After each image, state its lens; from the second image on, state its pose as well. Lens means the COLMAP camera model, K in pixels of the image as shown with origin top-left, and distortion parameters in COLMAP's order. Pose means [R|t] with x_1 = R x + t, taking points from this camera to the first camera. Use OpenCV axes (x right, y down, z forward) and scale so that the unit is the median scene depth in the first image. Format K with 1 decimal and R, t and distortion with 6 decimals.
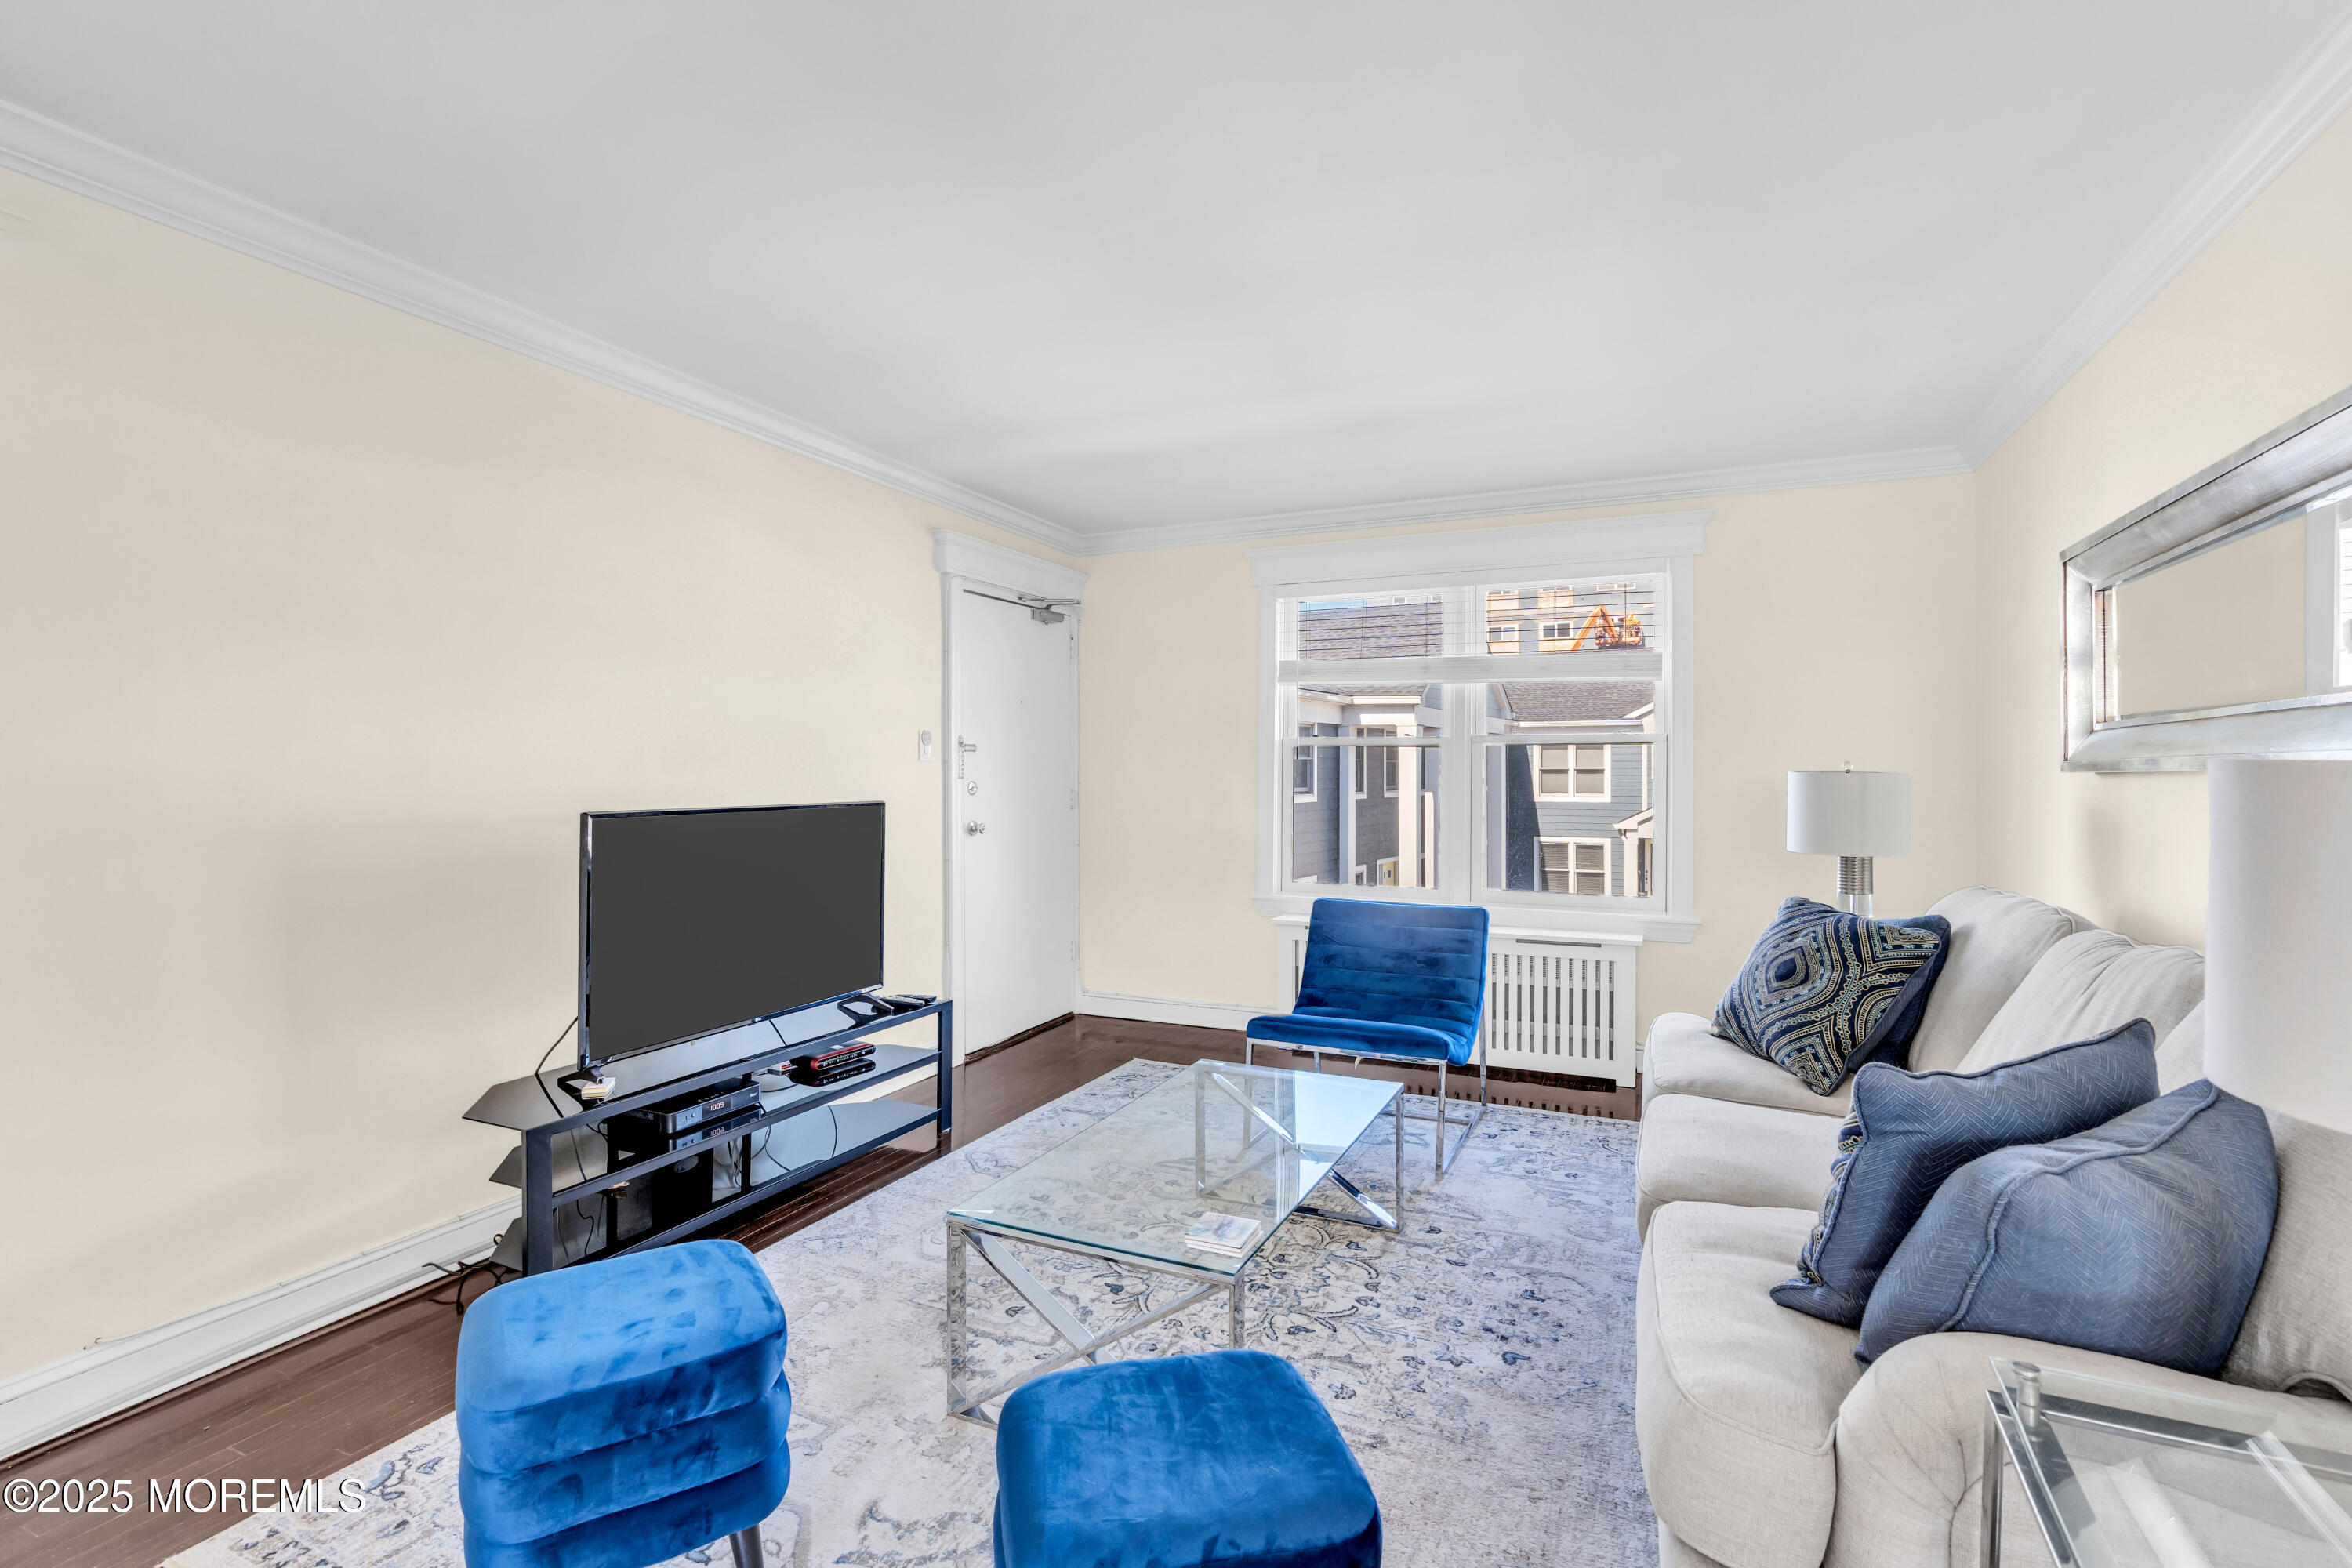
lens RADIAL K [[1064.0, 0, 1174.4], [0, 1064.0, 776.3], [0, 0, 1]] dist [-0.009950, -0.000271]
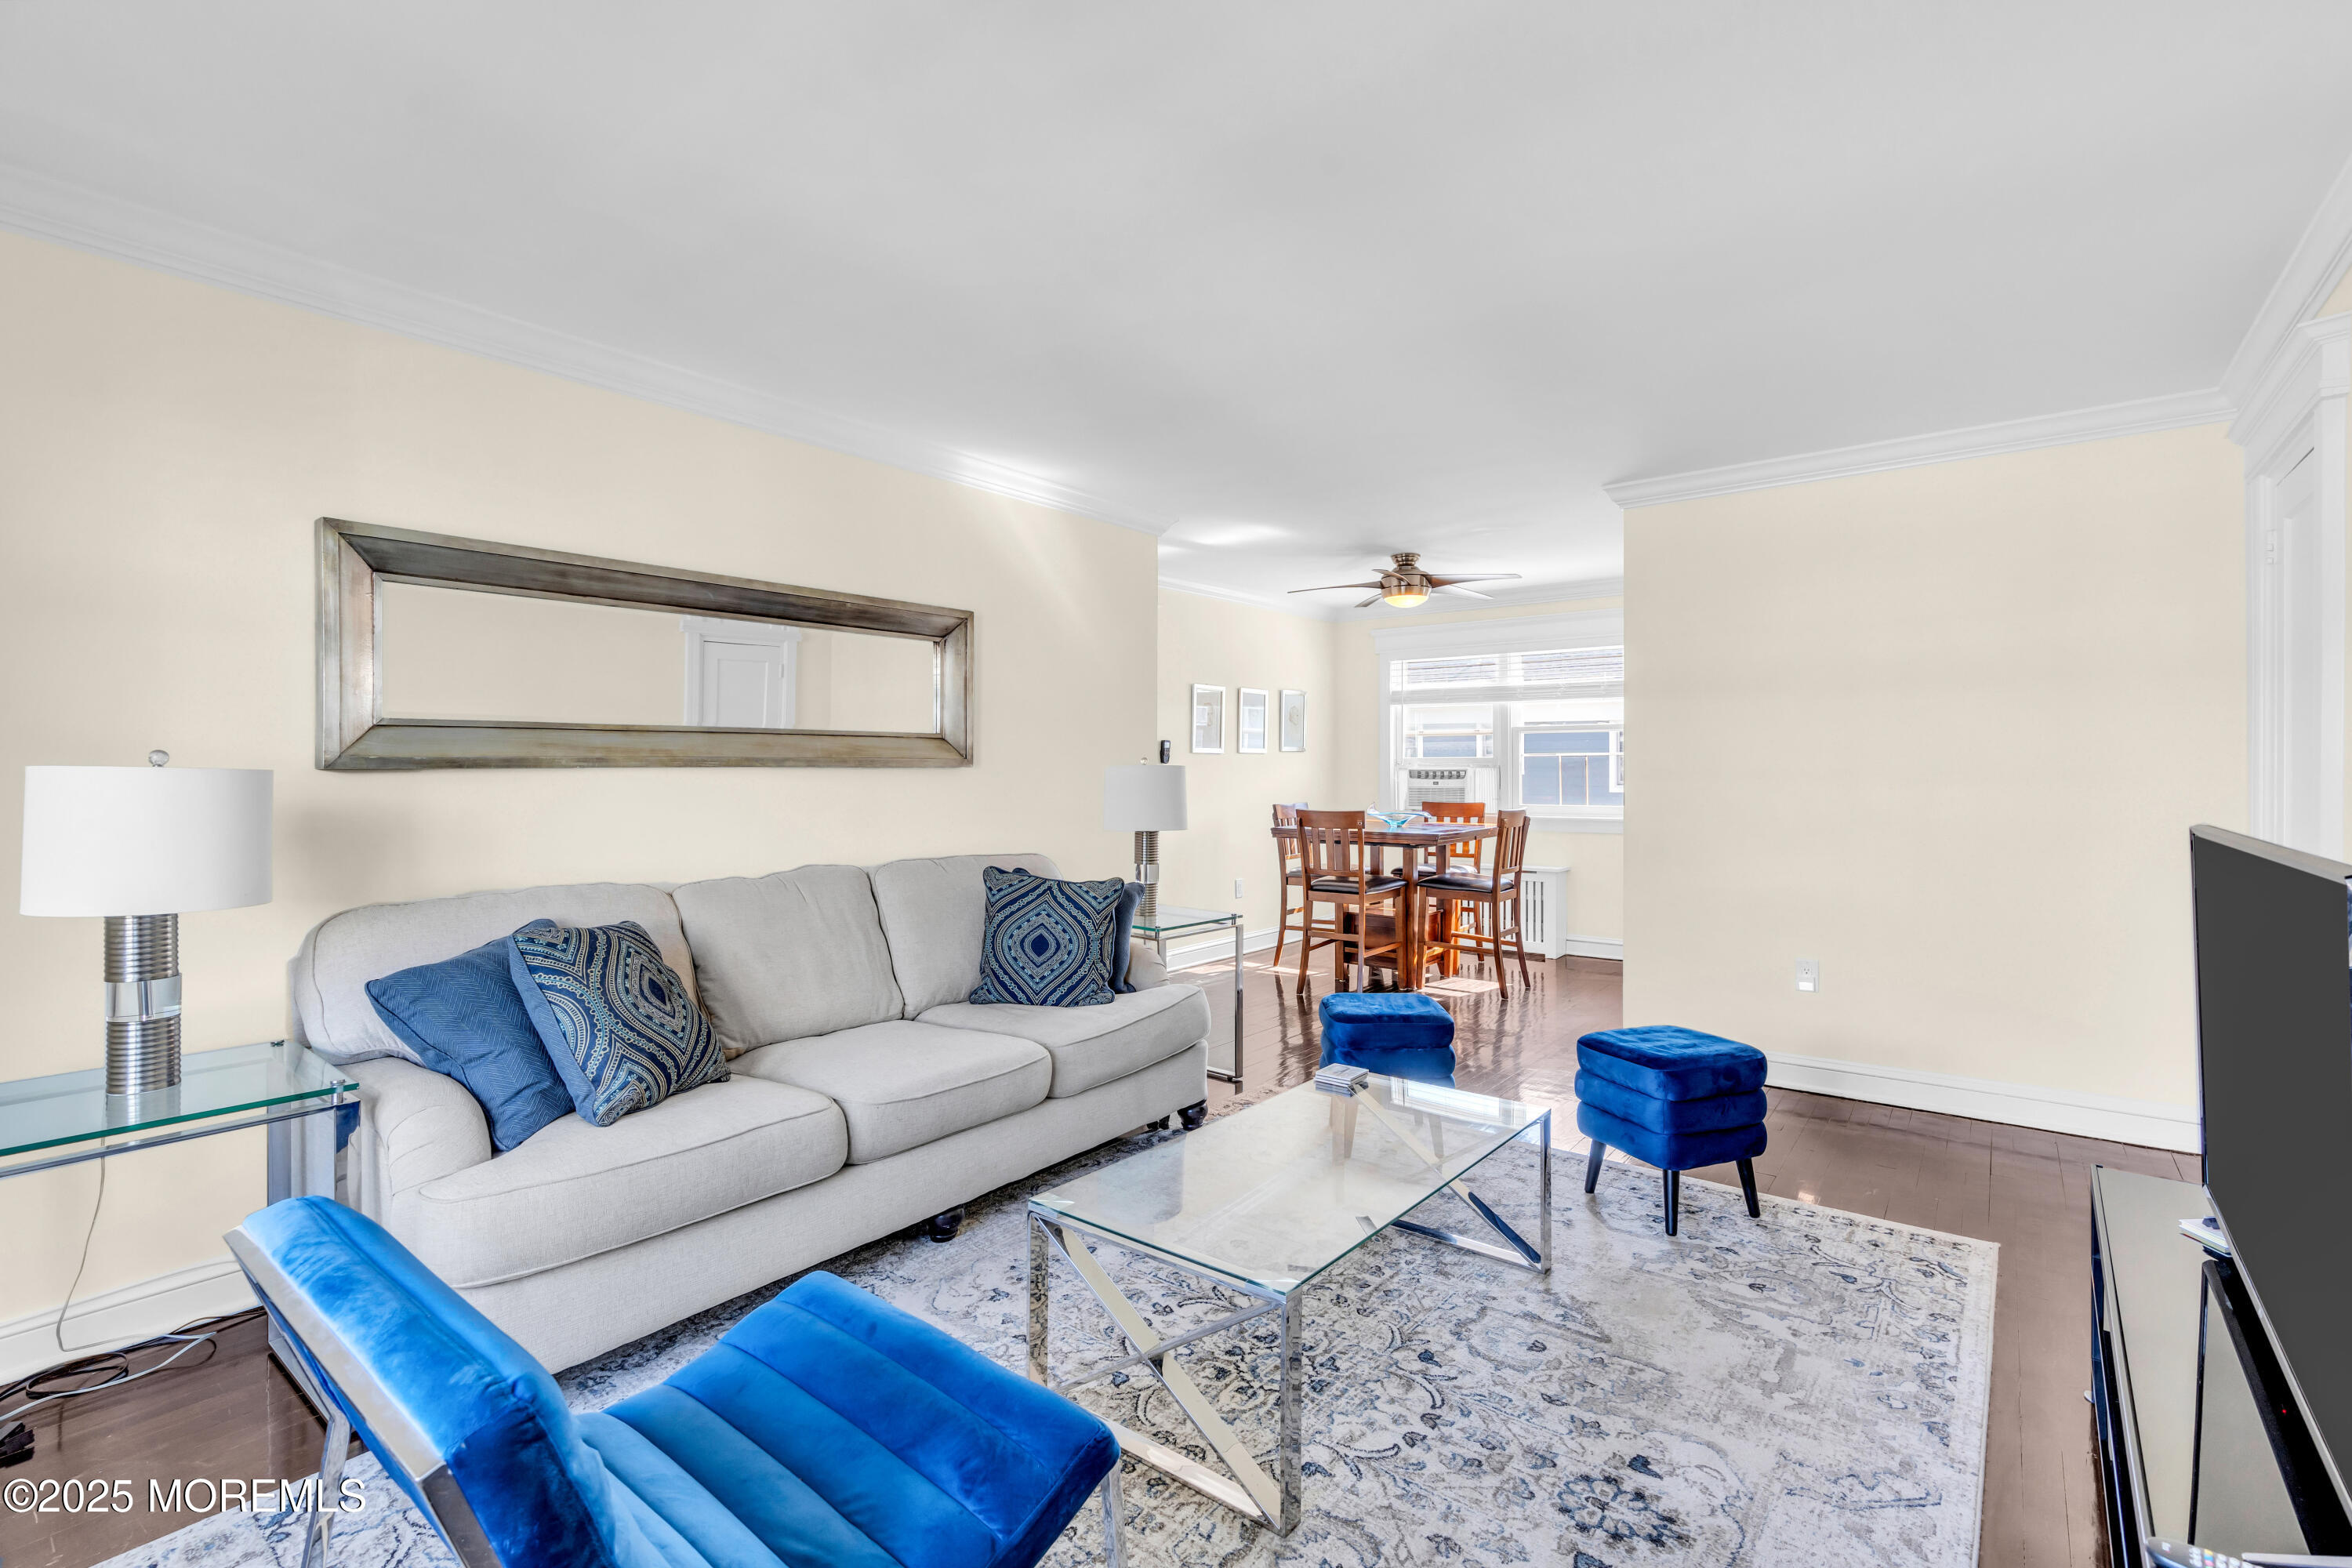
lens RADIAL K [[1064.0, 0, 1184.3], [0, 1064.0, 773.3], [0, 0, 1]] dist [-0.009950, -0.000271]
pose [[-0.974368, -0.002609, 0.224943, -0.055968], [-0.001308, 0.999982, 0.005932, -0.005140], [-0.224954, 0.005485, -0.974354, 1.933545]]
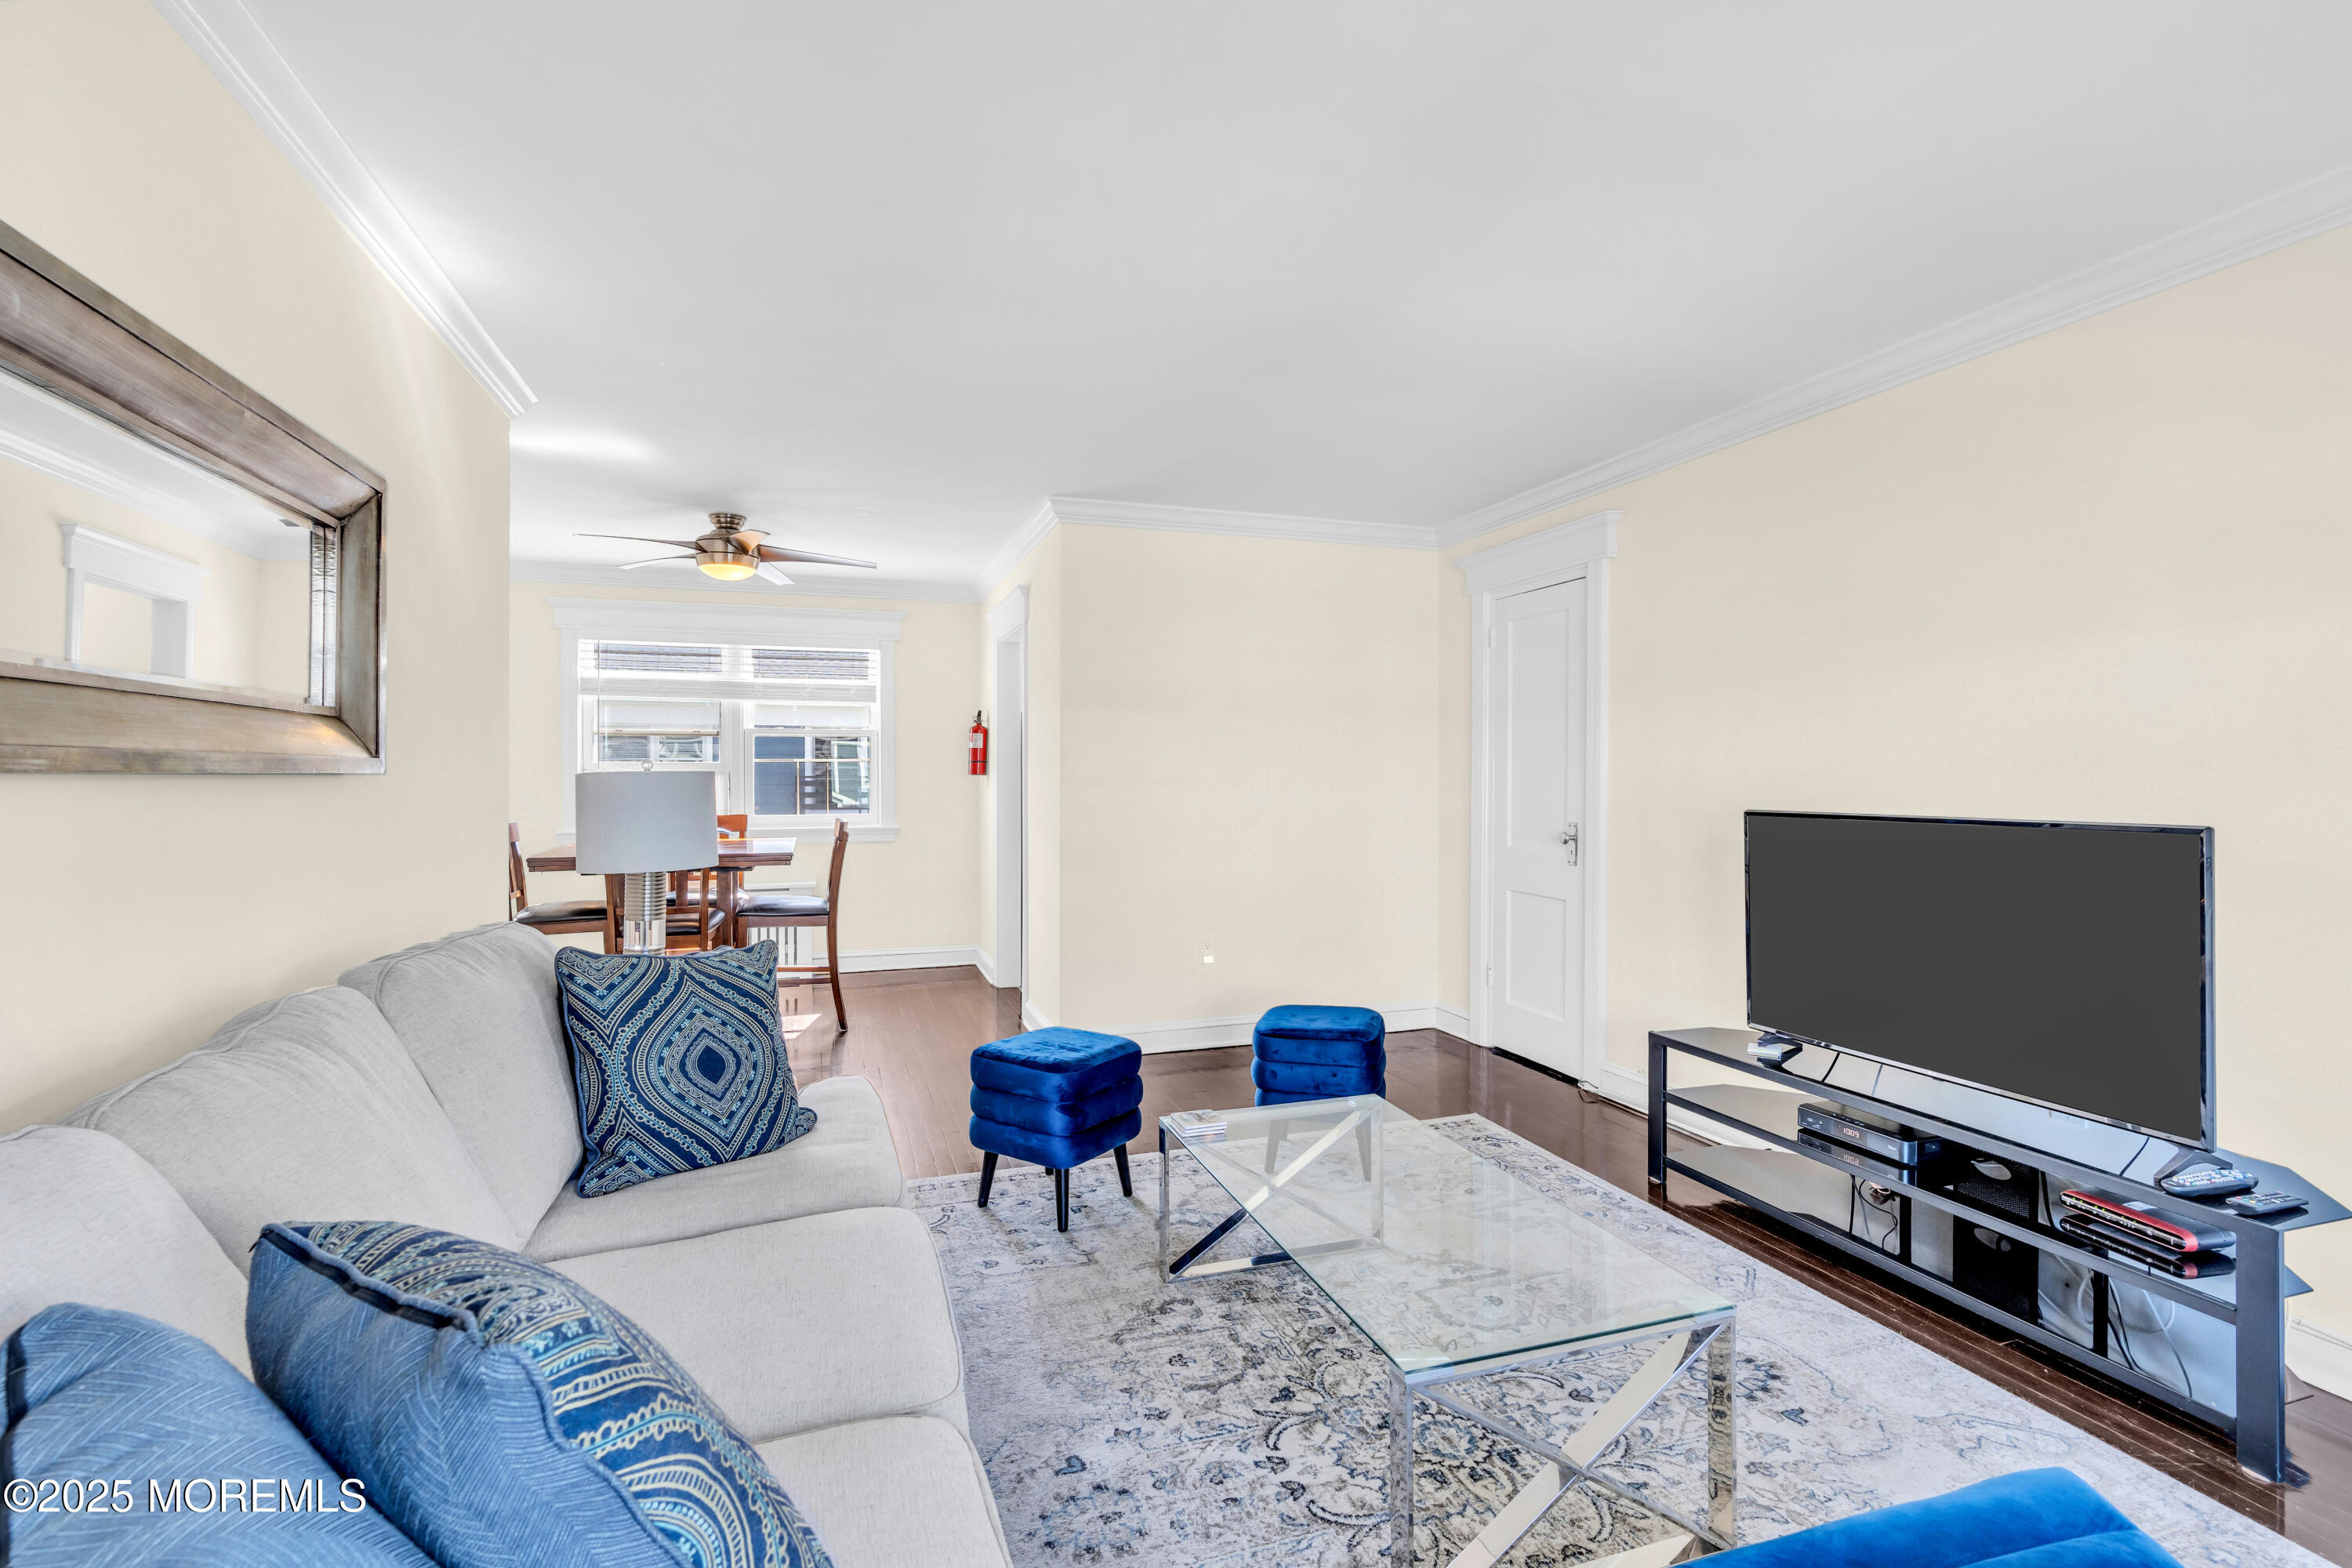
lens RADIAL K [[1064.0, 0, 1194.1], [0, 1064.0, 784.6], [0, 0, 1]] dist [-0.009950, -0.000271]
pose [[-0.717497, 0.003907, -0.696550, 0.751067], [-0.001988, 0.999969, 0.007657, -0.002653], [0.696559, 0.006878, -0.717467, 1.497952]]
